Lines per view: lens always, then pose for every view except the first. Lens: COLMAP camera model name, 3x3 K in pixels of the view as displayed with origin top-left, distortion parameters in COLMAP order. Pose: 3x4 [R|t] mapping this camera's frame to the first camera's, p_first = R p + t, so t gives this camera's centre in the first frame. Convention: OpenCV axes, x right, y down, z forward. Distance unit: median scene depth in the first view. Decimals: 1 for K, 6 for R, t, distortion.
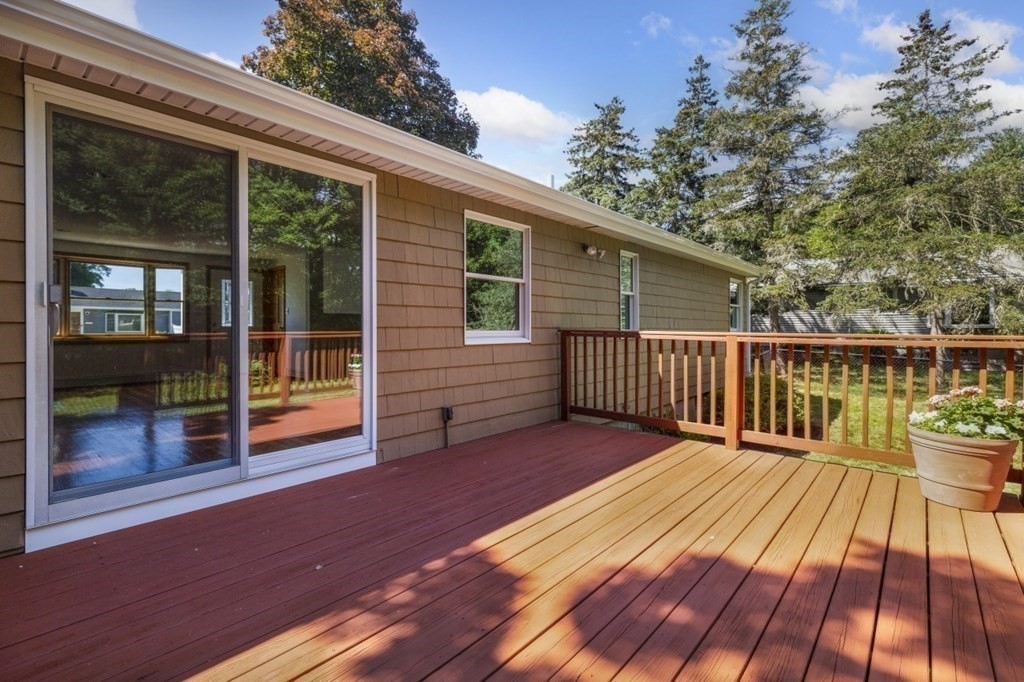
lens RADIAL K [[459.2, 0, 512.0], [0, 459.2, 341.0], [0, 0, 1]] dist [-0.000700, 0.000115]
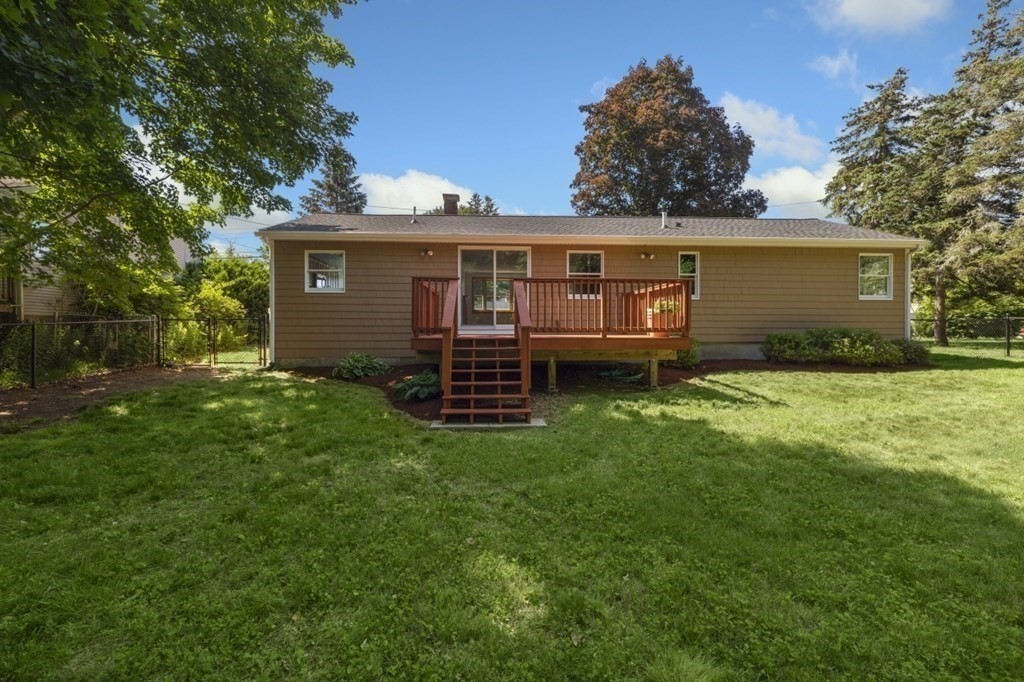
lens RADIAL K [[459.2, 0, 512.0], [0, 459.2, 341.0], [0, 0, 1]] dist [-0.000700, 0.000115]
pose [[0.718215, 0.007084, -0.695785, 0.328073], [-0.016315, 0.999845, -0.006661, 0.059258], [0.695630, 0.016136, 0.718219, -0.251171]]
